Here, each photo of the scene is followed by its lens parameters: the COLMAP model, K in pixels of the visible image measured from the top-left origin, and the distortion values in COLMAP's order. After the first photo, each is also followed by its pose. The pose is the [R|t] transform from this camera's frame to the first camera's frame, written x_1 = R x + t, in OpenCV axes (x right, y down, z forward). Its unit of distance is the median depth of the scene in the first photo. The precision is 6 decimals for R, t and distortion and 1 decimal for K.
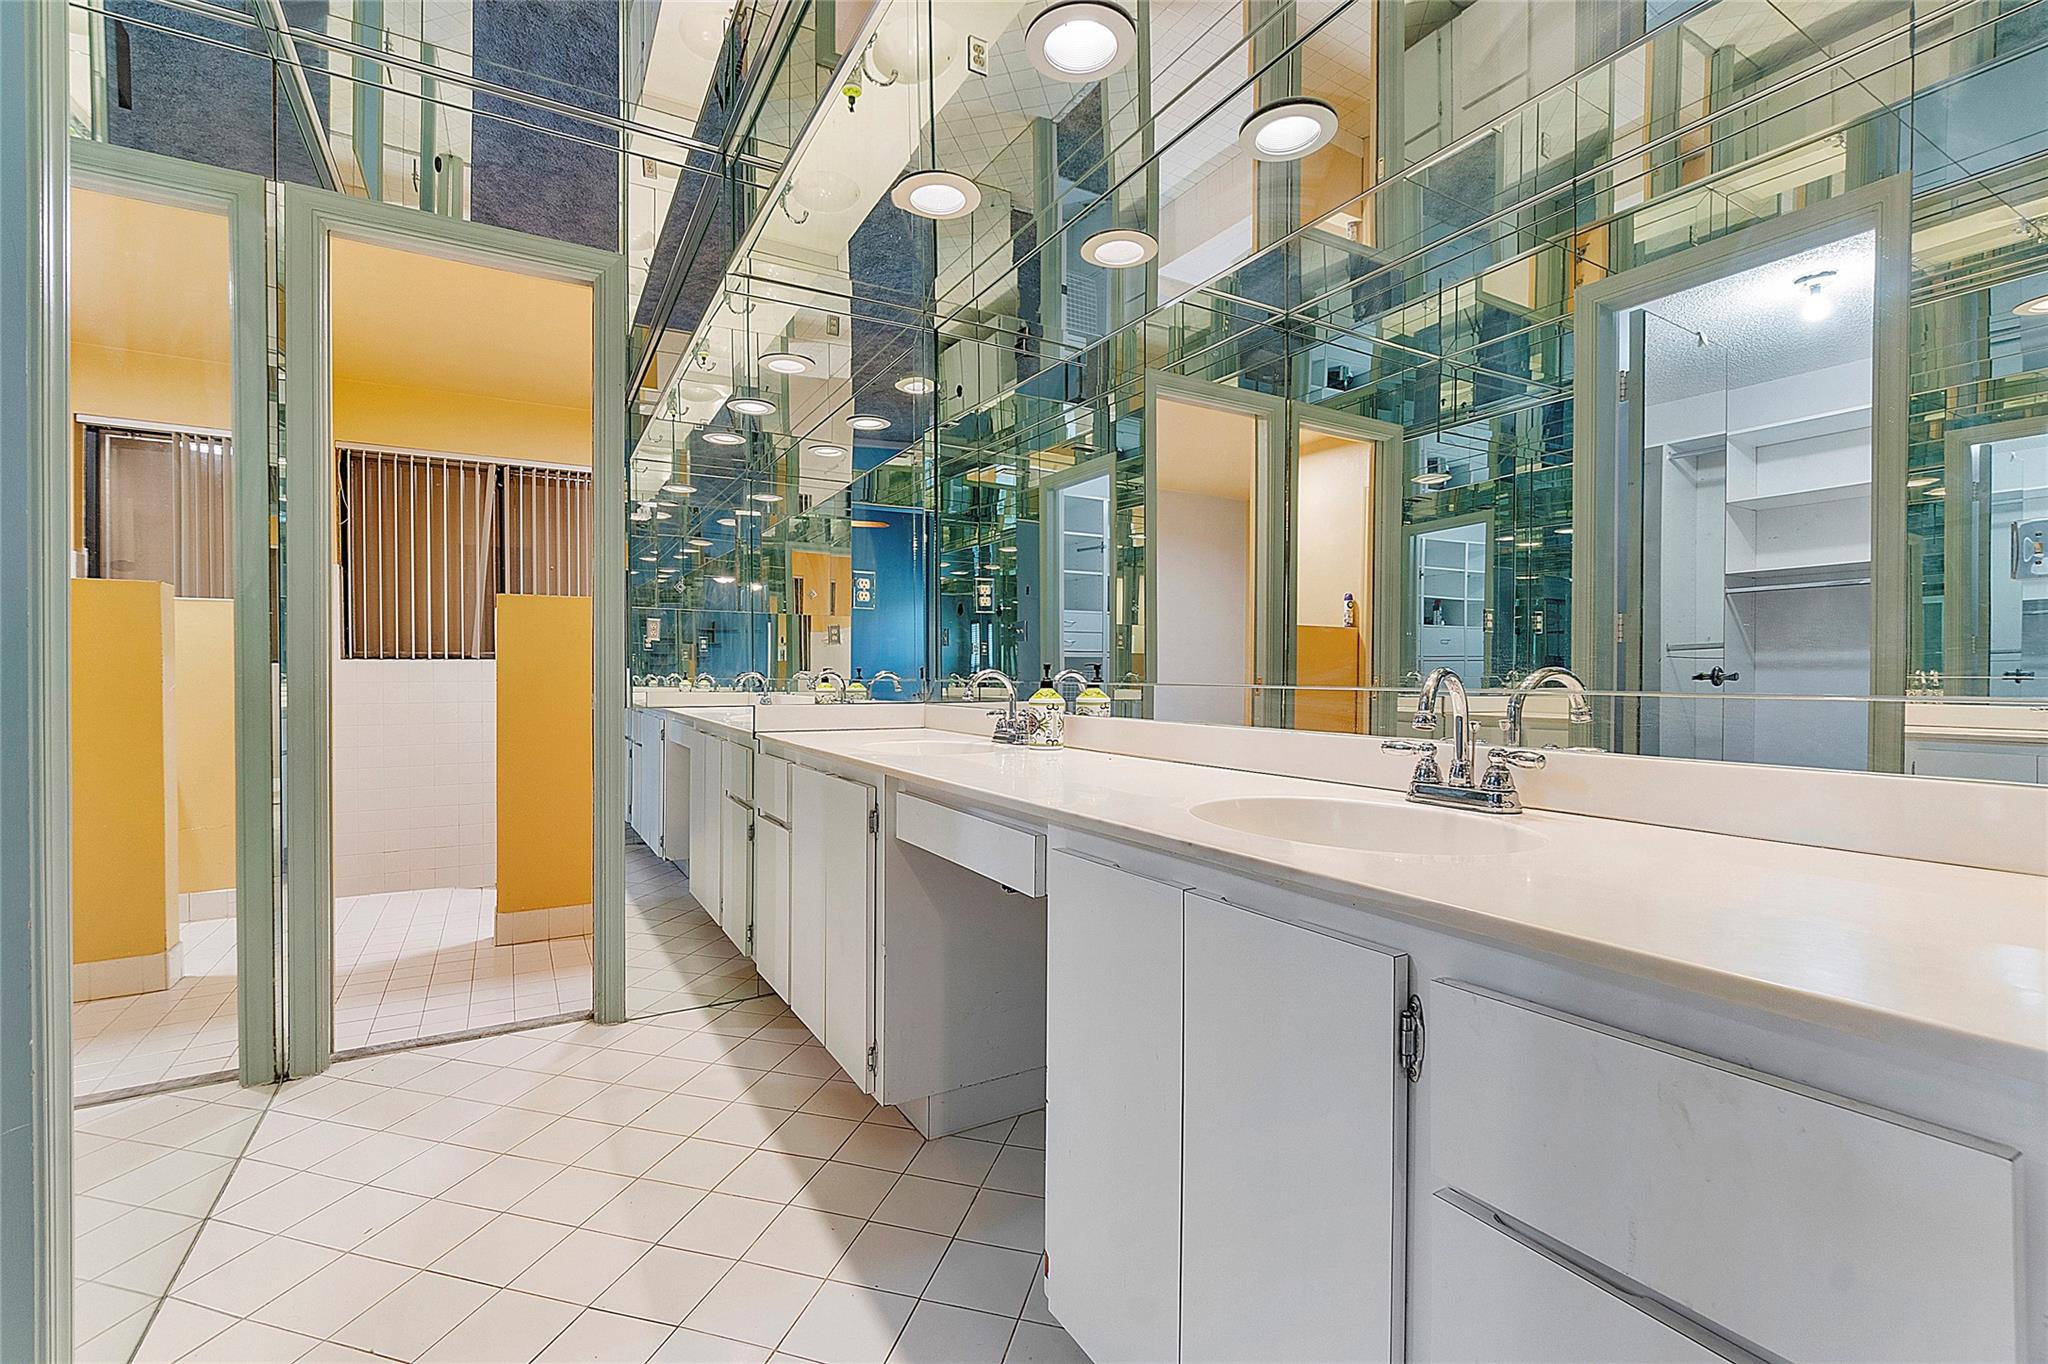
lens RADIAL K [[885.5, 0, 1027.7], [0, 885.5, 679.3], [0, 0, 1]] dist [-0.007136, 0.000440]
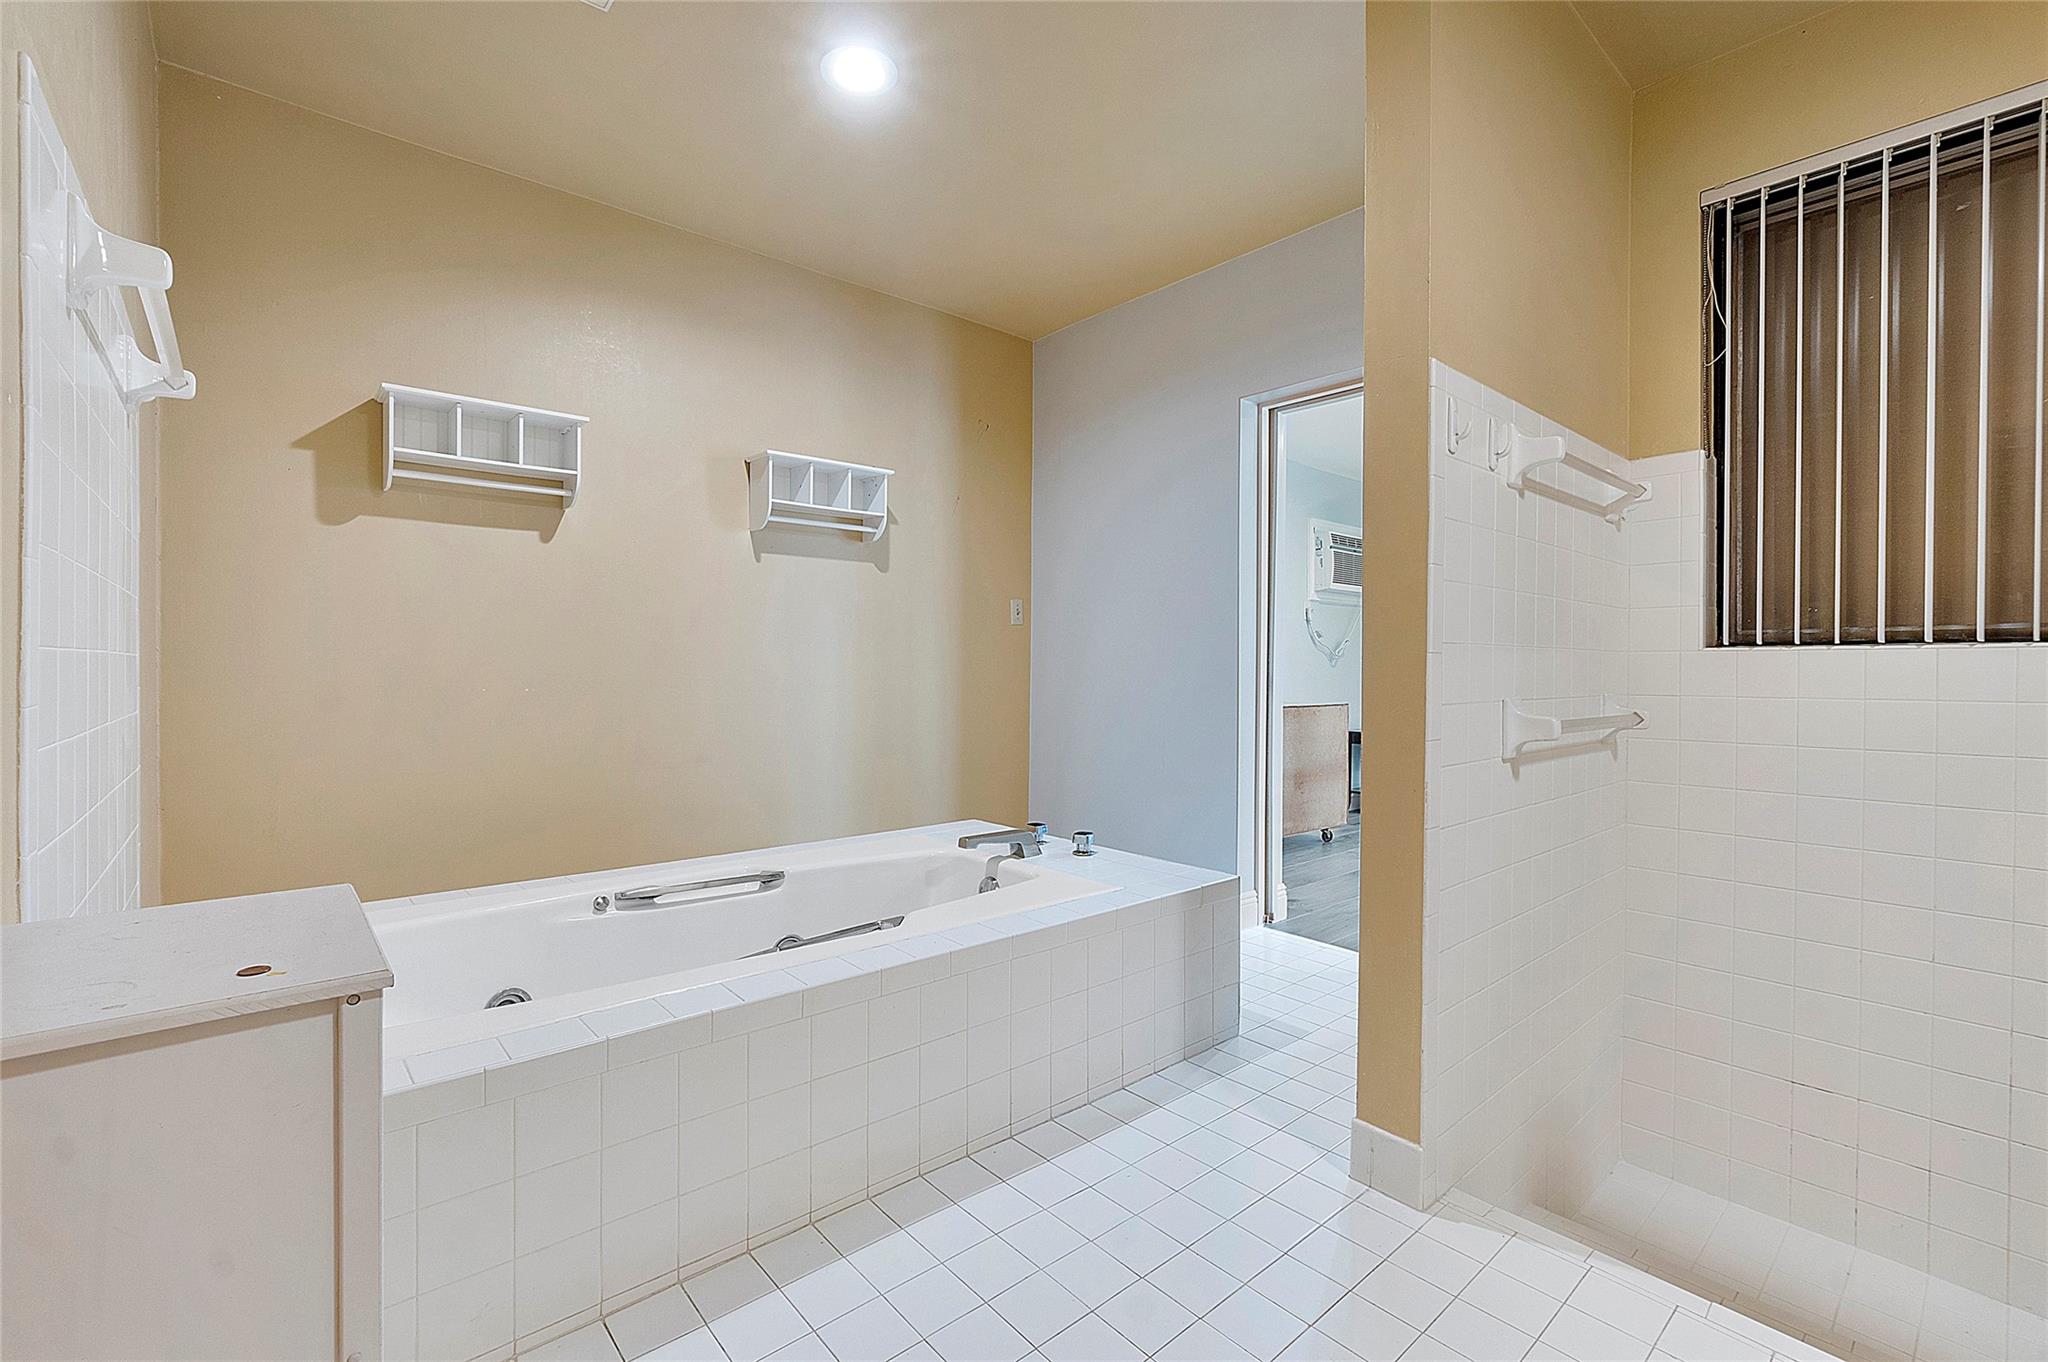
lens RADIAL K [[885.5, 0, 1027.3], [0, 885.5, 675.7], [0, 0, 1]] dist [-0.007136, 0.000440]
pose [[0.206055, 0.008205, -0.978506, -0.386844], [-0.011499, 0.999916, 0.005963, -0.006216], [0.978473, 0.010023, 0.206132, 0.540749]]
